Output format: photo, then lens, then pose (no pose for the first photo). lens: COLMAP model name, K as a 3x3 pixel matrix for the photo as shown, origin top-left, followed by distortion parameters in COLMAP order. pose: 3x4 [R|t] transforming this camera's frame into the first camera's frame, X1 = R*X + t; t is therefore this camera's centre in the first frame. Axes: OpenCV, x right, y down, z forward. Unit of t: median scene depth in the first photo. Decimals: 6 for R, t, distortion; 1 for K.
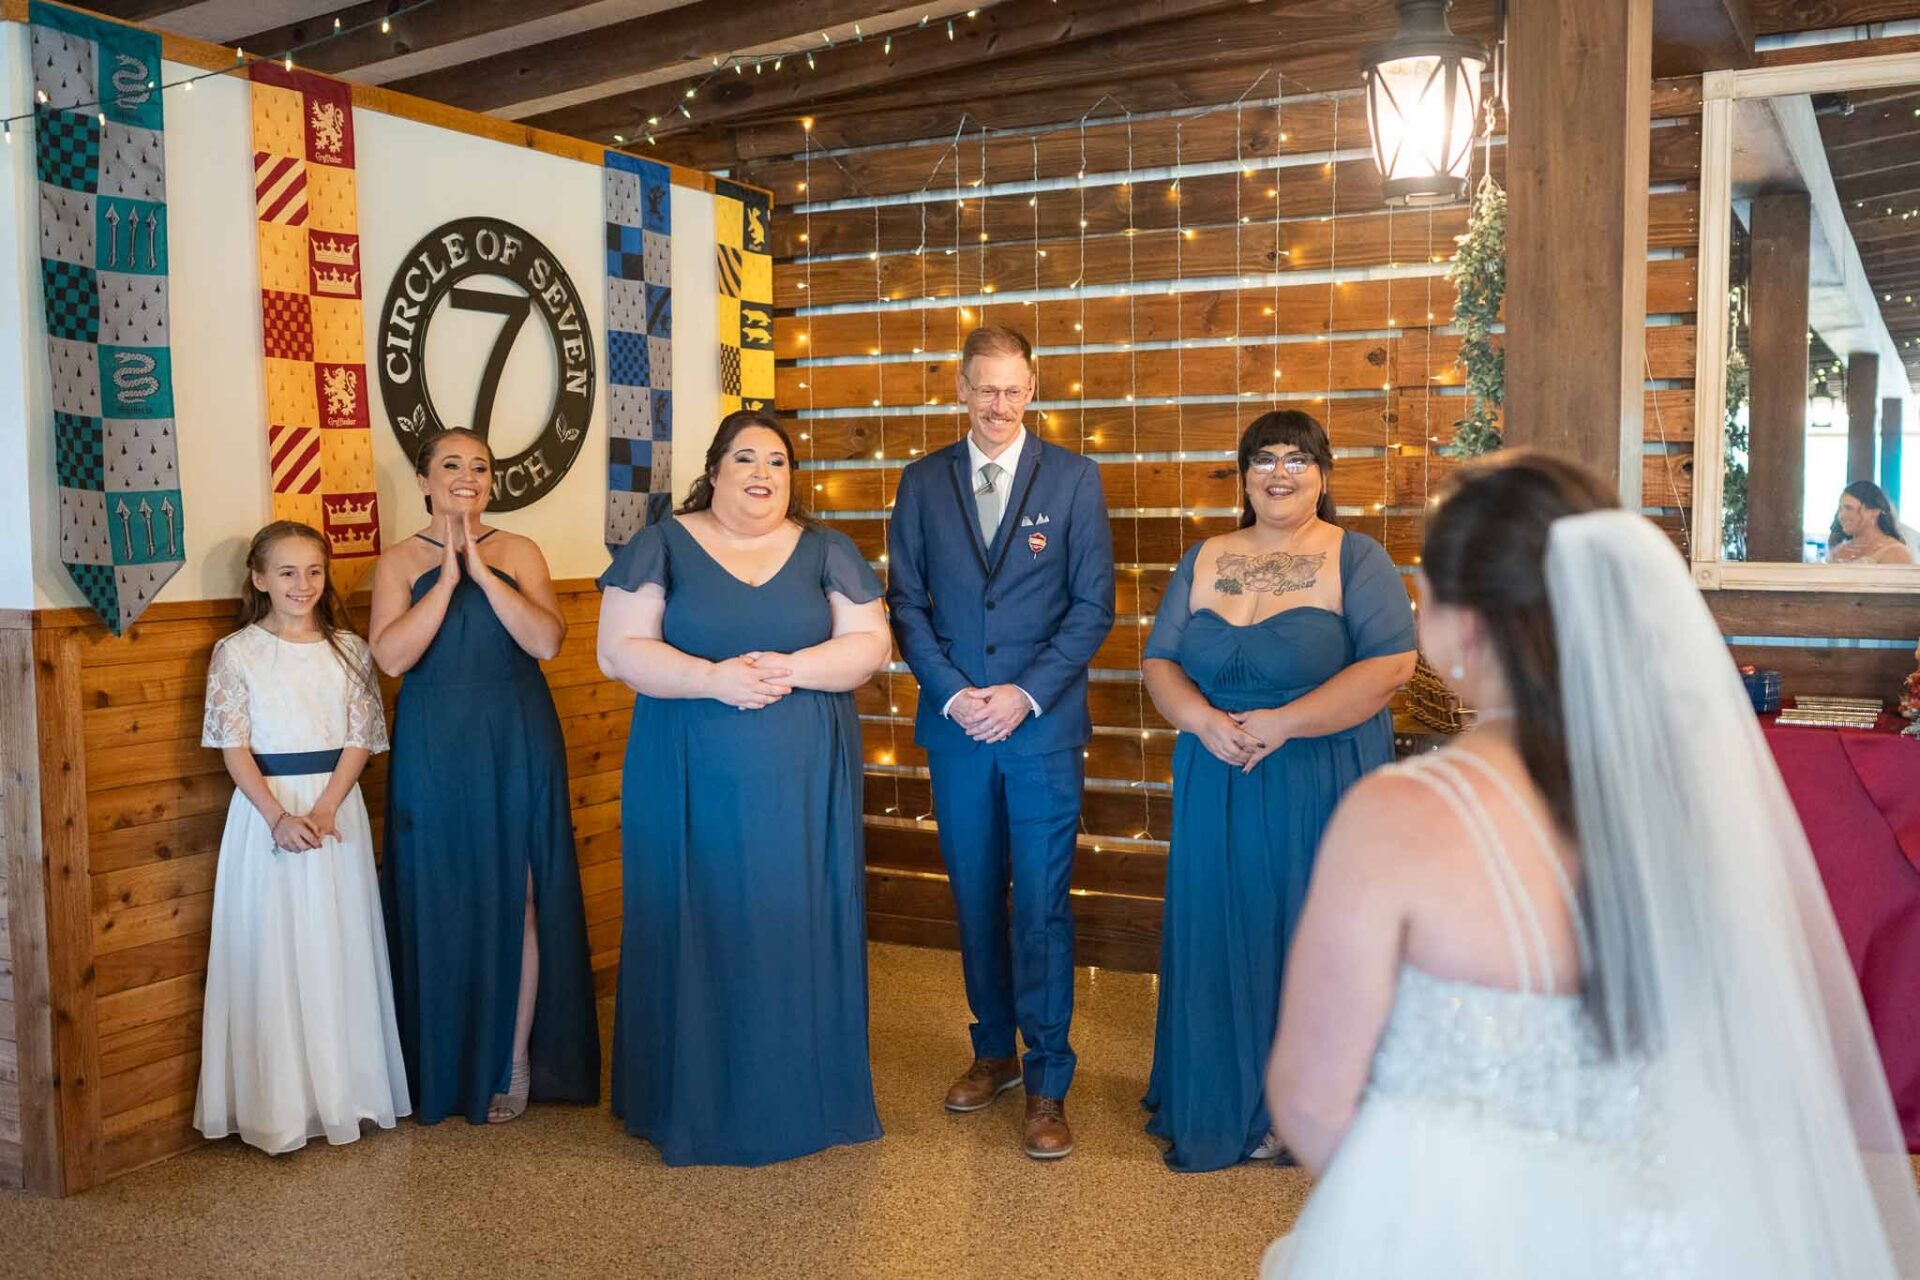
lens RADIAL K [[1907.1, 0, 966.1], [0, 1907.1, 661.6], [0, 0, 1]] dist [-0.004962, 0.002347]
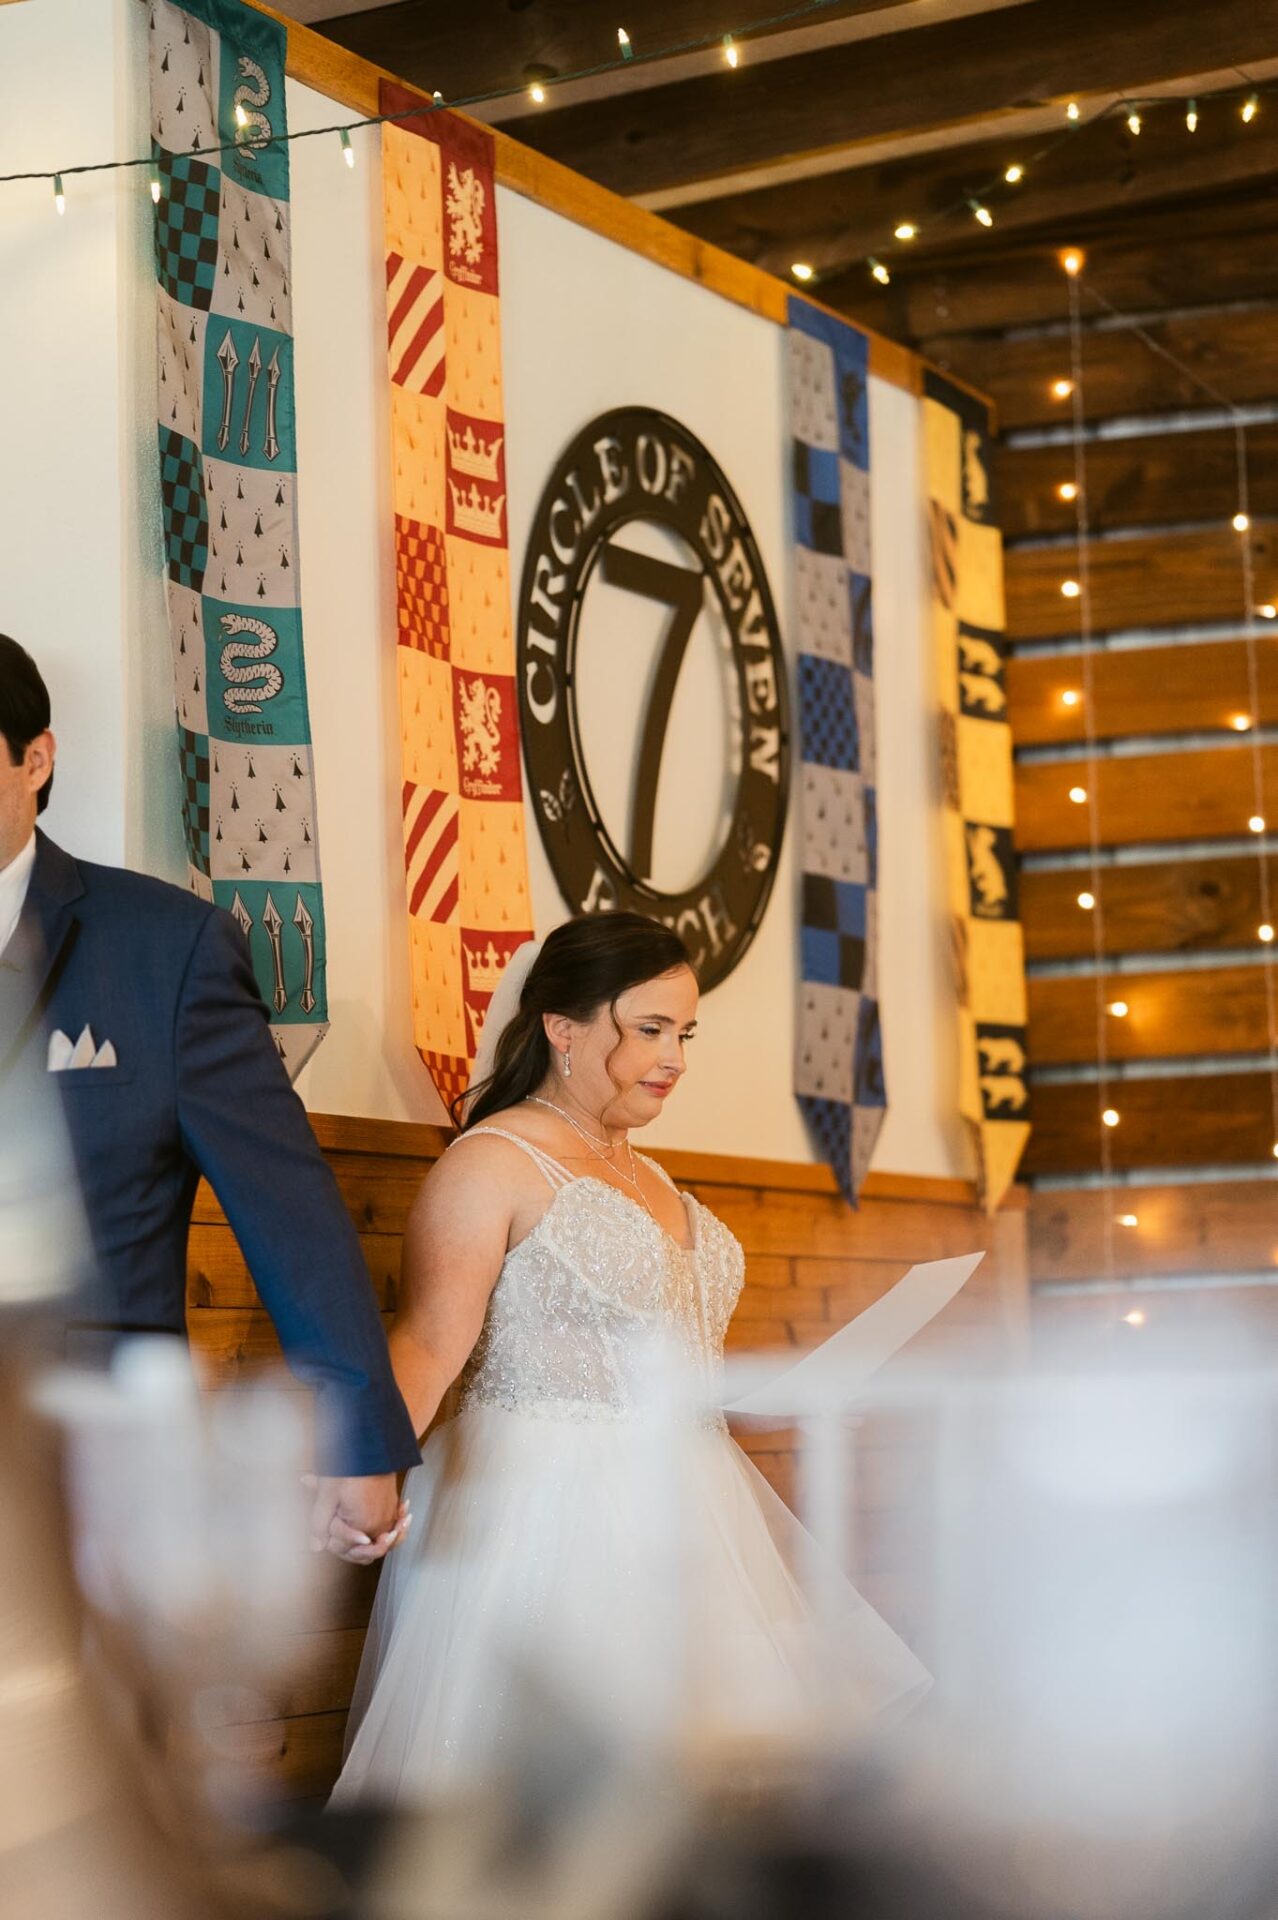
lens RADIAL K [[4922.0, 0, 639.0], [0, 4922.0, 960.0], [0, 0, 1]] dist [-0.069250, 0.233382]
pose [[0.998368, -0.011324, 0.055982, -0.324010], [0.020715, 0.985202, -0.170140, 0.123550], [-0.053227, 0.171022, 0.983828, -0.228186]]
